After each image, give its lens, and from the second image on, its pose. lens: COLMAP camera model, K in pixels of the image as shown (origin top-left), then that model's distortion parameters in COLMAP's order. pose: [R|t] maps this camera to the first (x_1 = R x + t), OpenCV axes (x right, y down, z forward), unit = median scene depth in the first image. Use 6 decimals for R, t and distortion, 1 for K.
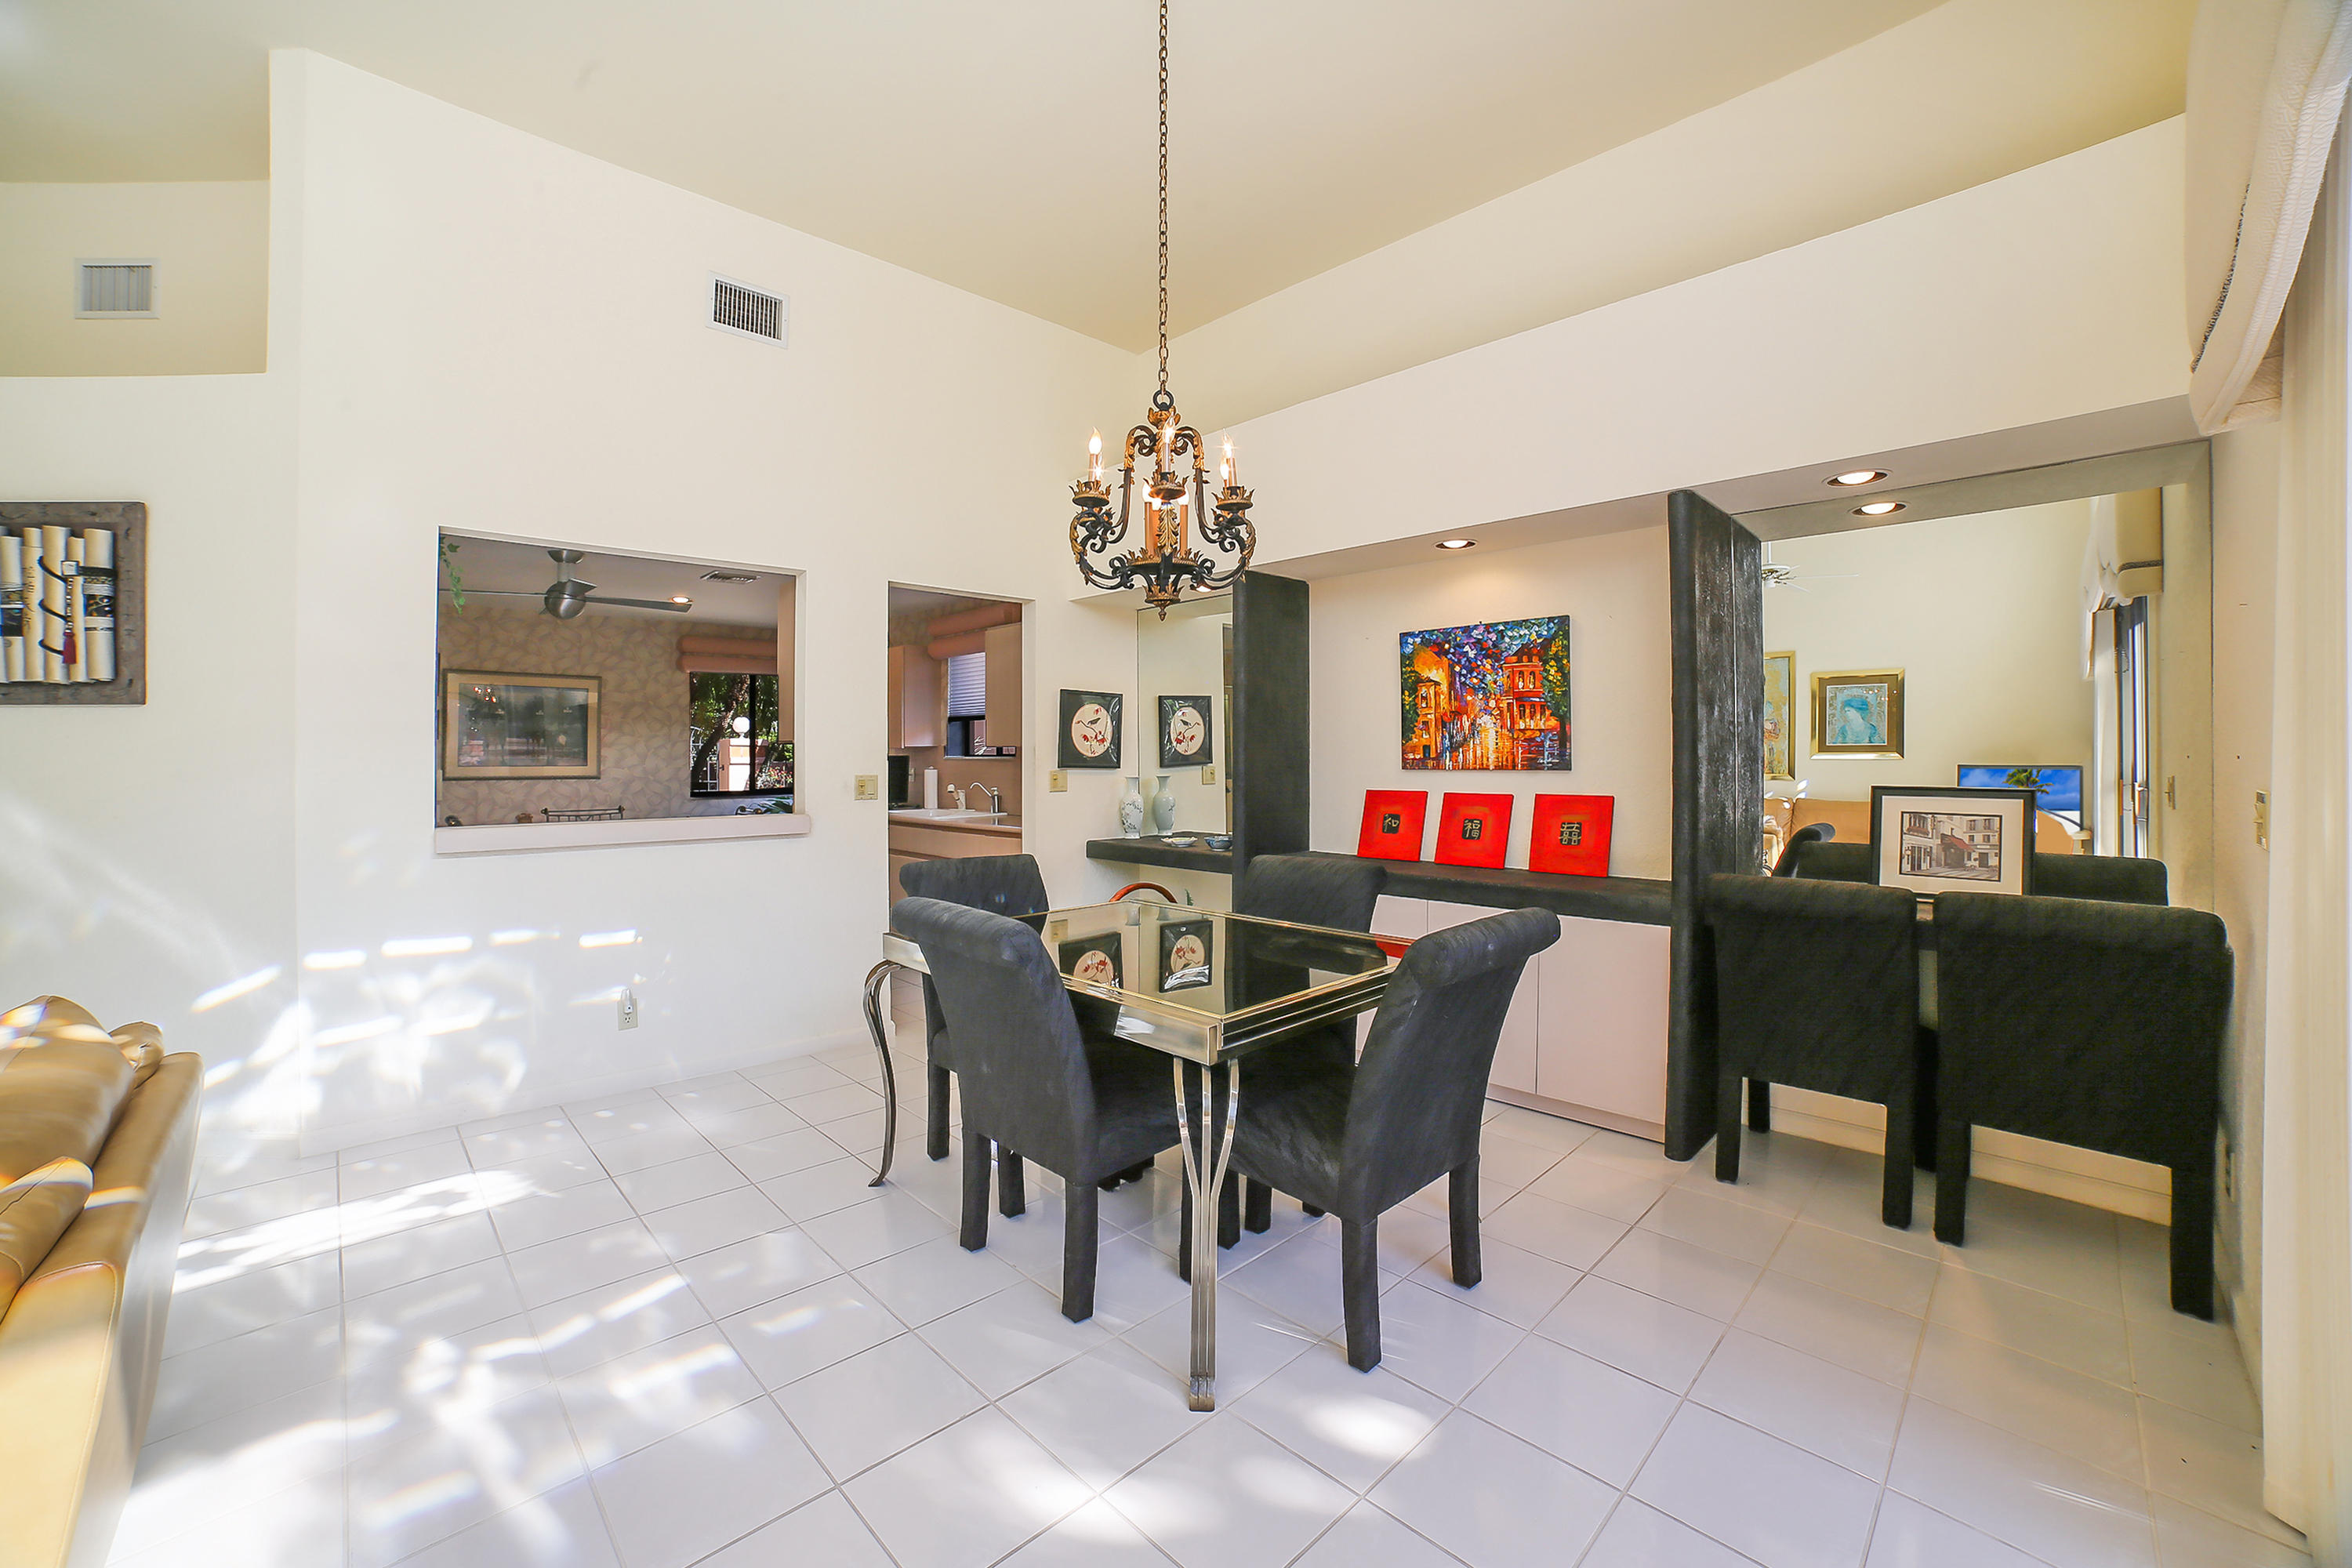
lens RADIAL K [[955.8, 0, 1030.5], [0, 955.8, 743.7], [0, 0, 1]] dist [-0.000281, 0.000369]
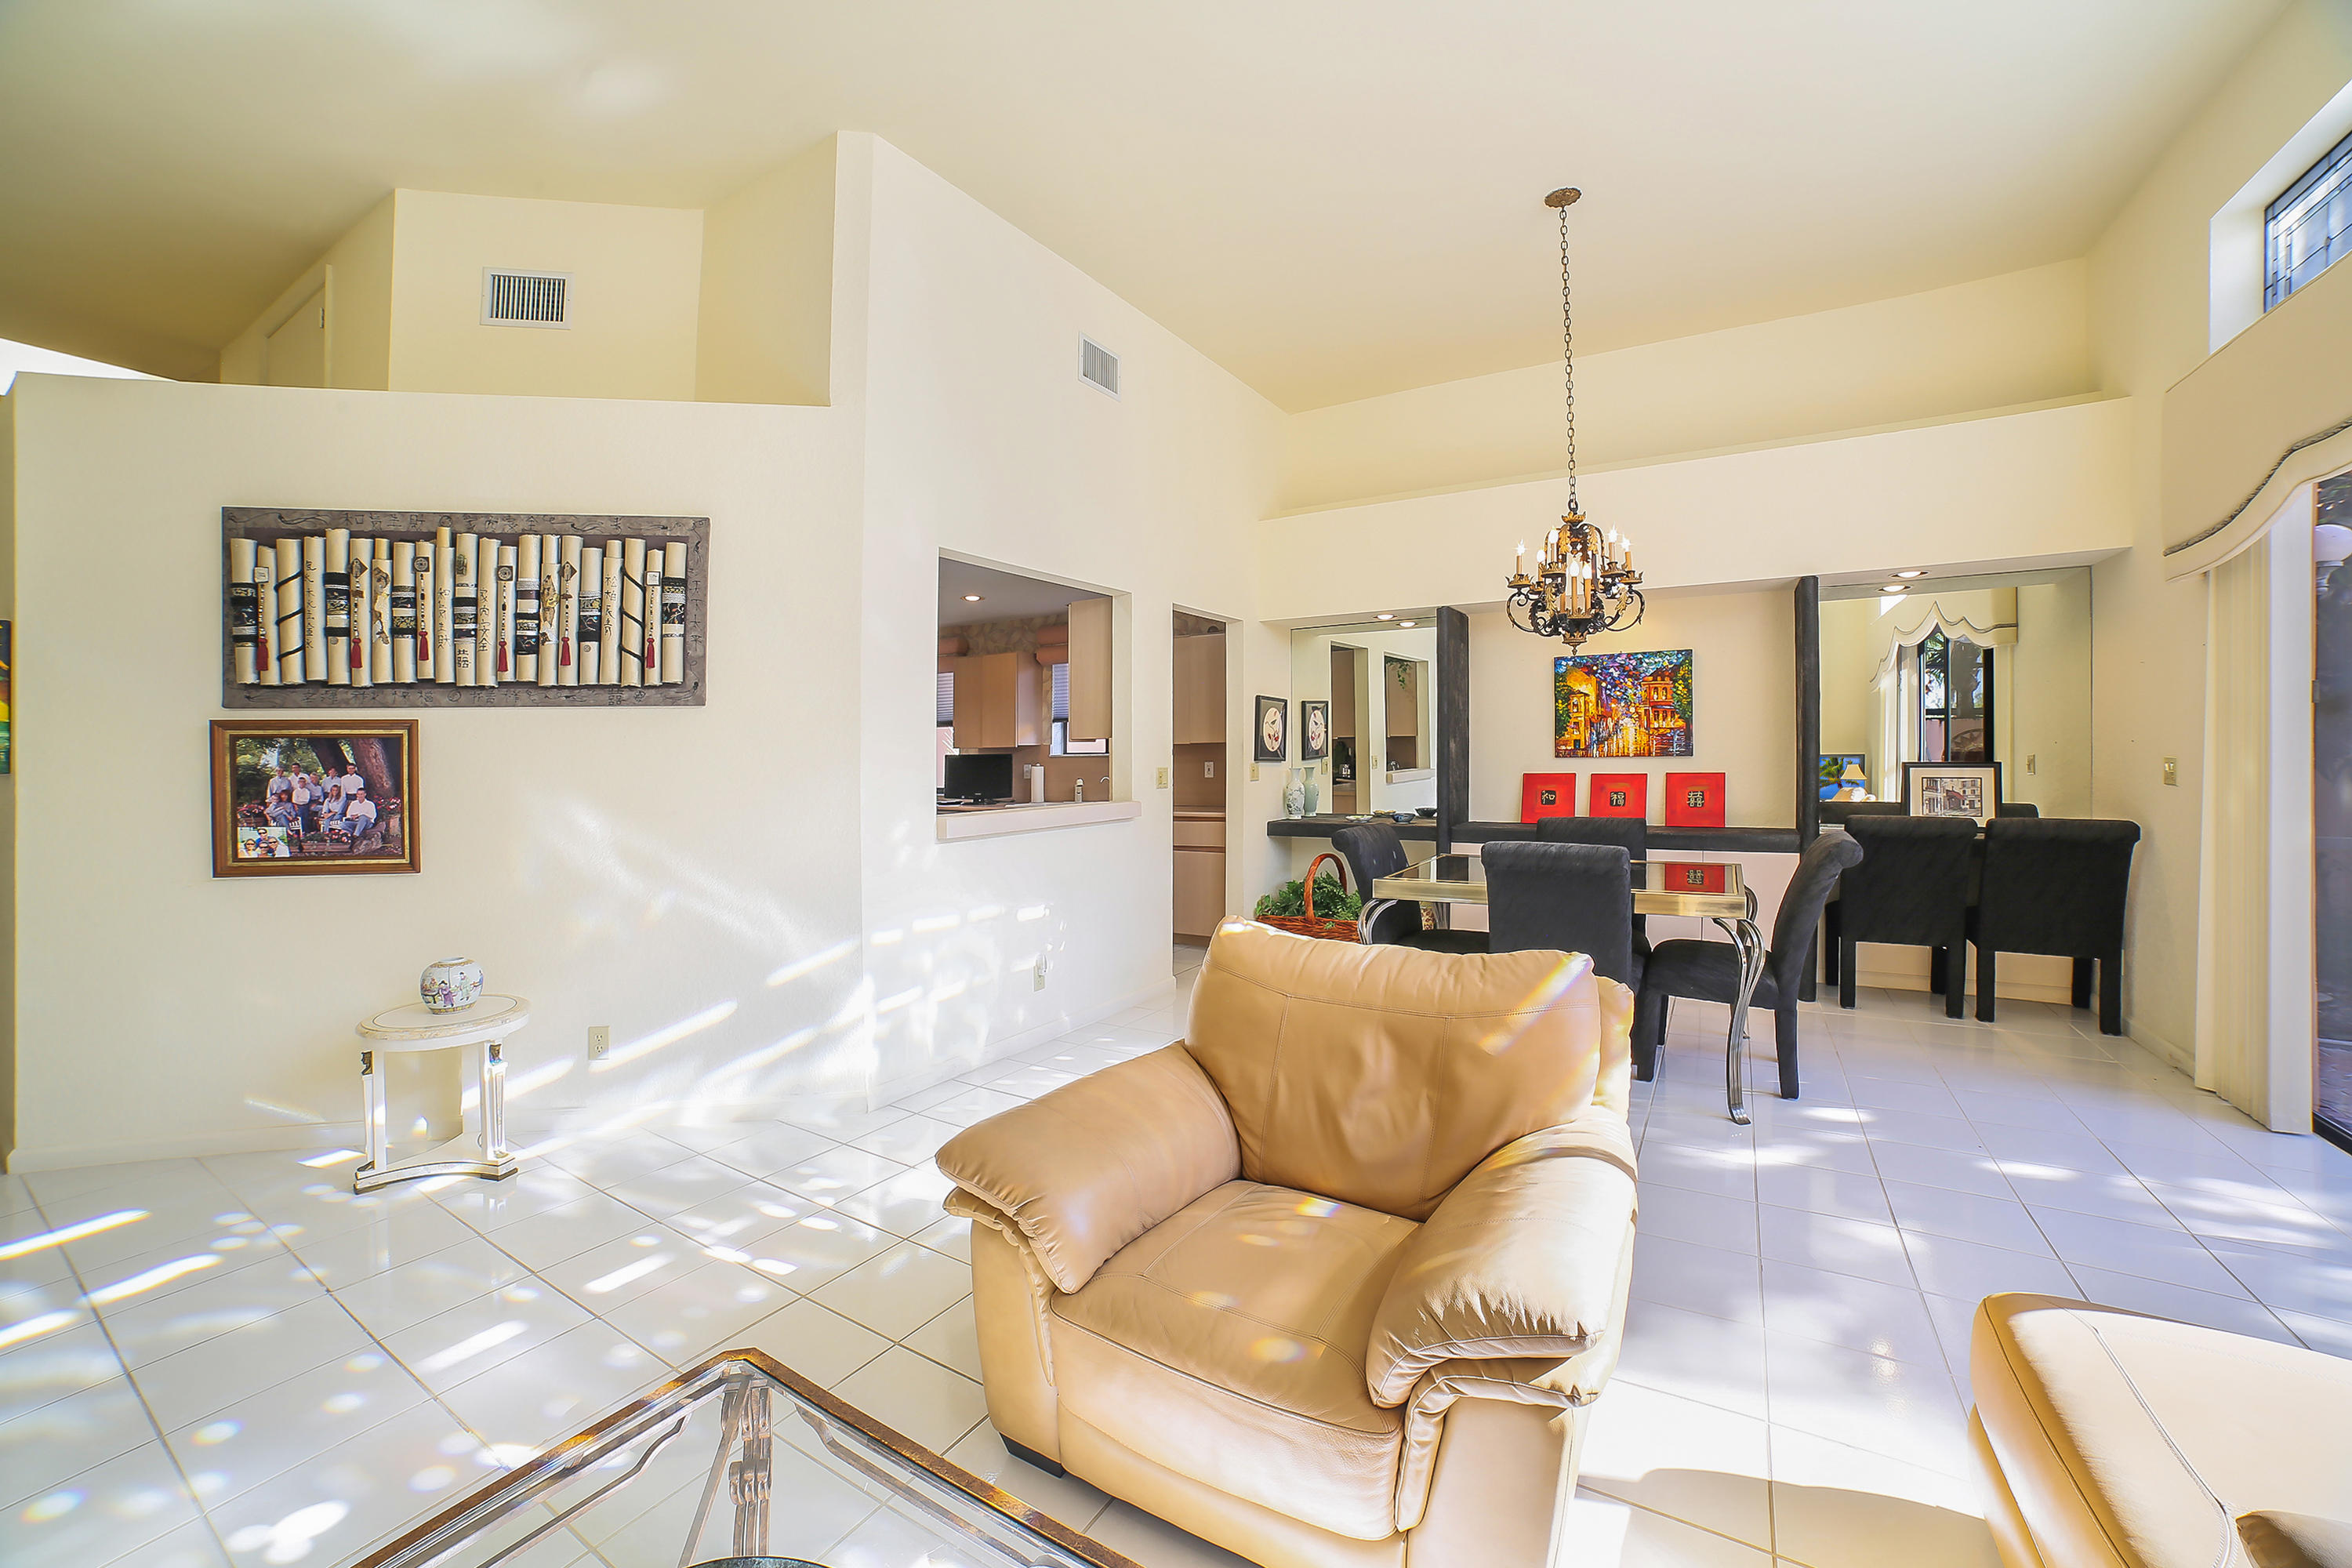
lens RADIAL K [[948.4, 0, 1123.8], [0, 948.4, 756.0], [0, 0, 1]] dist [0.000825, 0.000130]
pose [[0.955535, -0.011200, 0.294666, -0.650801], [0.007107, 0.999863, 0.014957, 0.000079], [-0.294793, -0.012198, 0.955483, -0.117435]]
